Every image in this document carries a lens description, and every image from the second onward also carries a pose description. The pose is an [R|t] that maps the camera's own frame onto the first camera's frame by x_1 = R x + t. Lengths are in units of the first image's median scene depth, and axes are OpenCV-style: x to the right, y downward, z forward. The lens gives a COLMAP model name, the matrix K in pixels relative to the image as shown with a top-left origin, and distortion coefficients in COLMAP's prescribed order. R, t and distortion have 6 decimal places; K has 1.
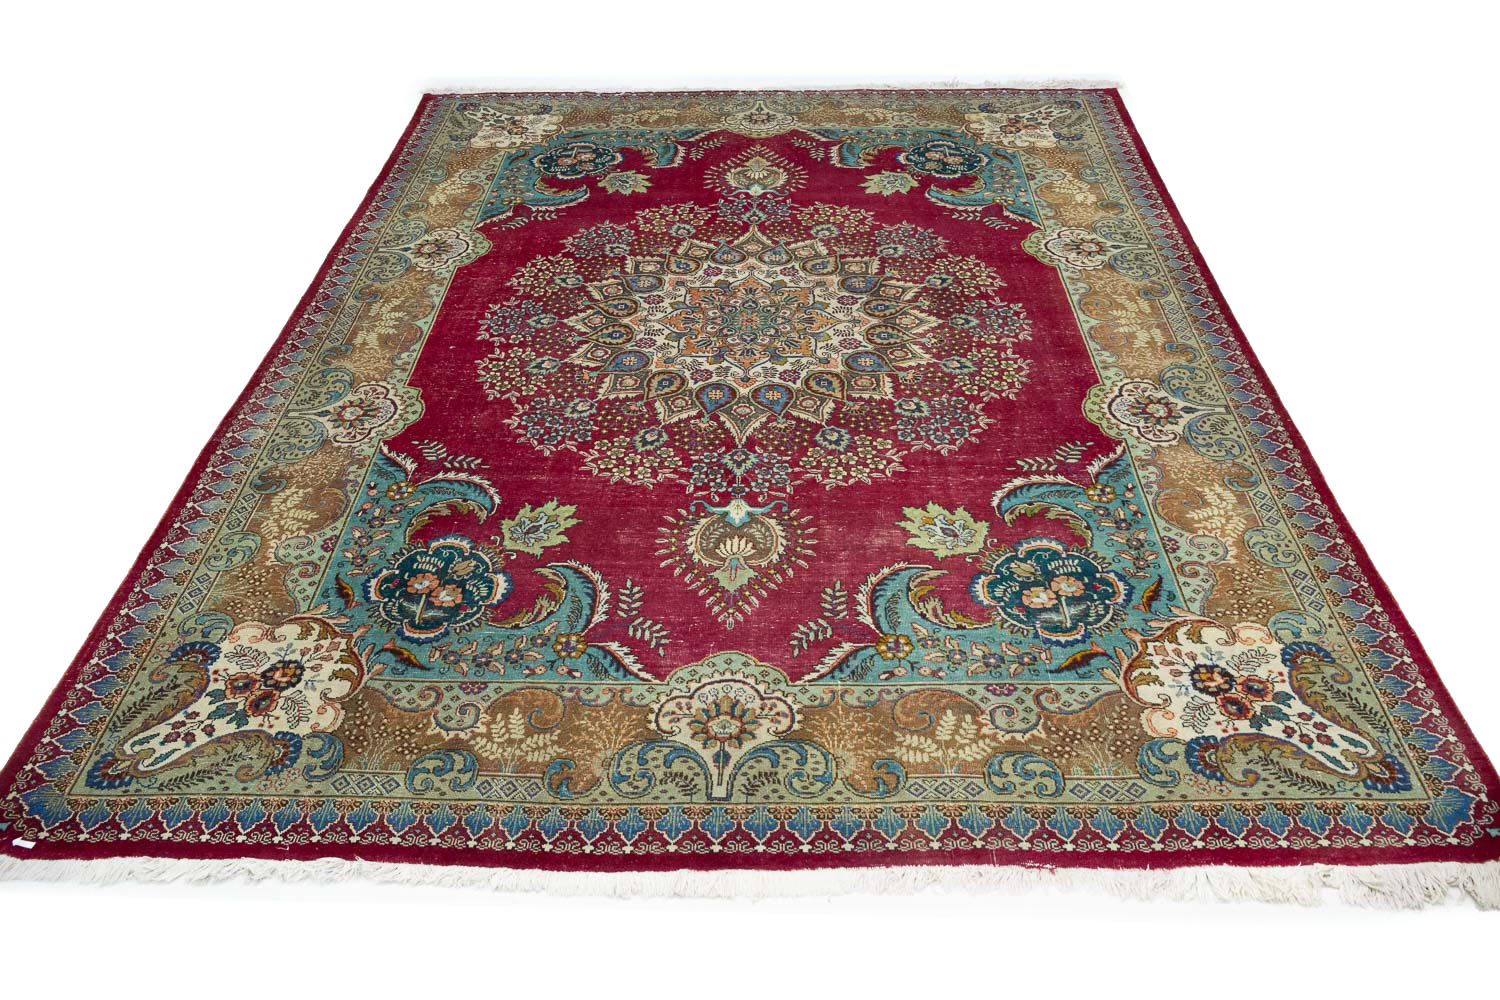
lens RADIAL K [[1222.7, 0, 727.5], [0, 1222.7, 504.8], [0, 0, 1]] dist [-0.000787, 0.008023]
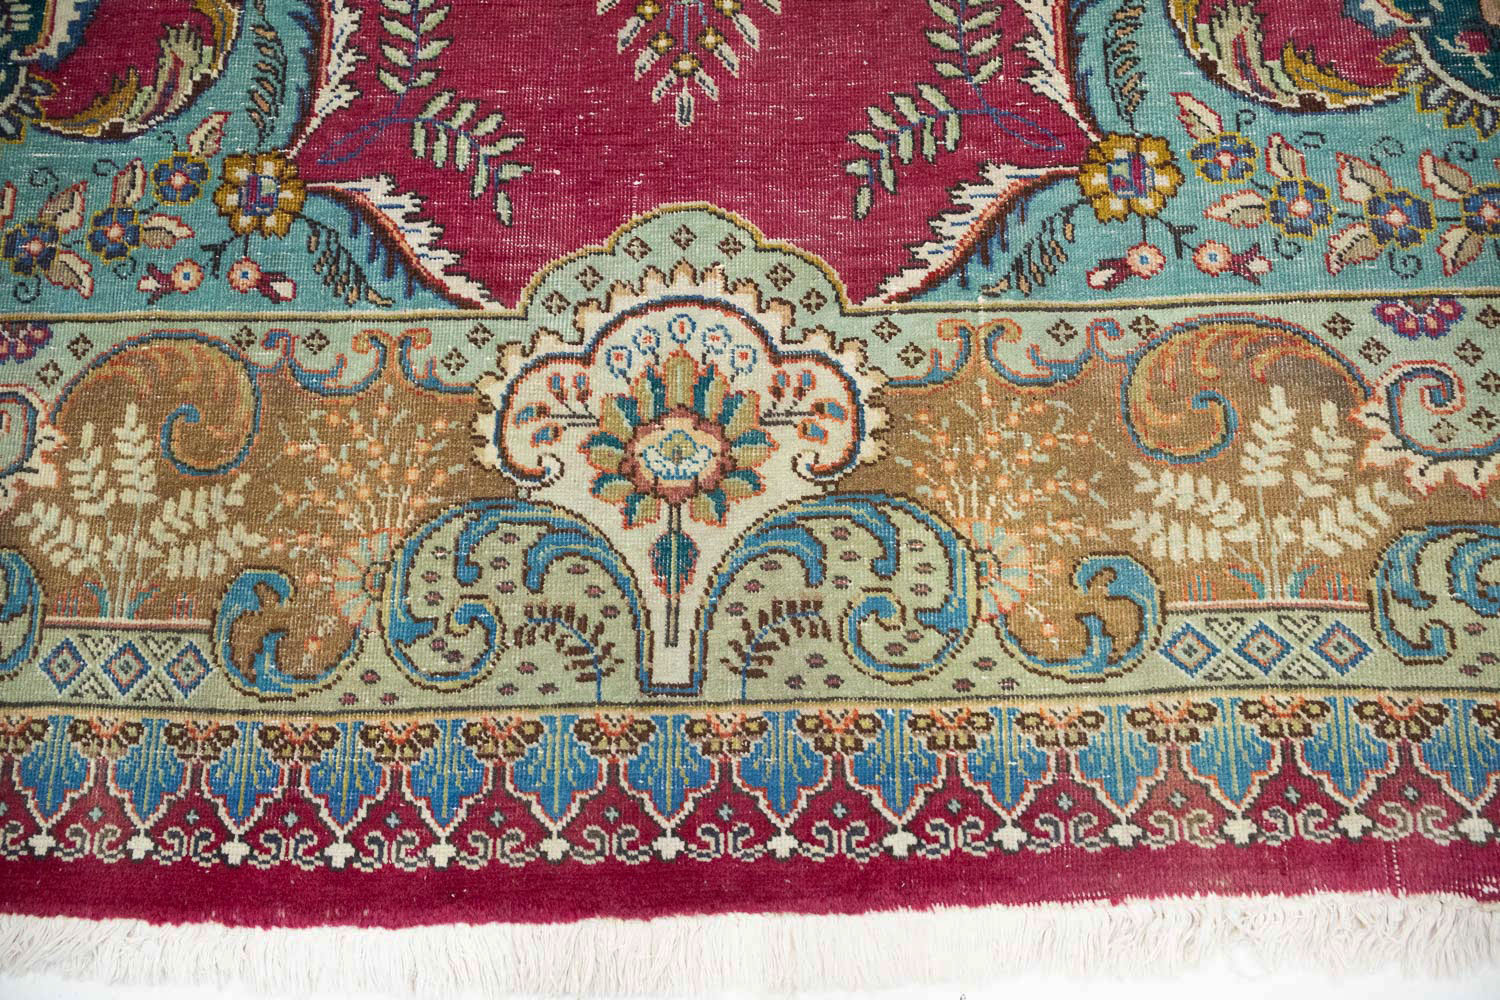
lens RADIAL K [[1250.1, 0, 735.9], [0, 1250.1, 457.8], [0, 0, 1]] dist [-0.002670, 0.002019]
pose [[0.999303, -0.037330, 0.000518, 0.013693], [0.029573, 0.799952, 0.599334, -0.044634], [-0.022788, -0.598901, 0.800499, 0.629116]]
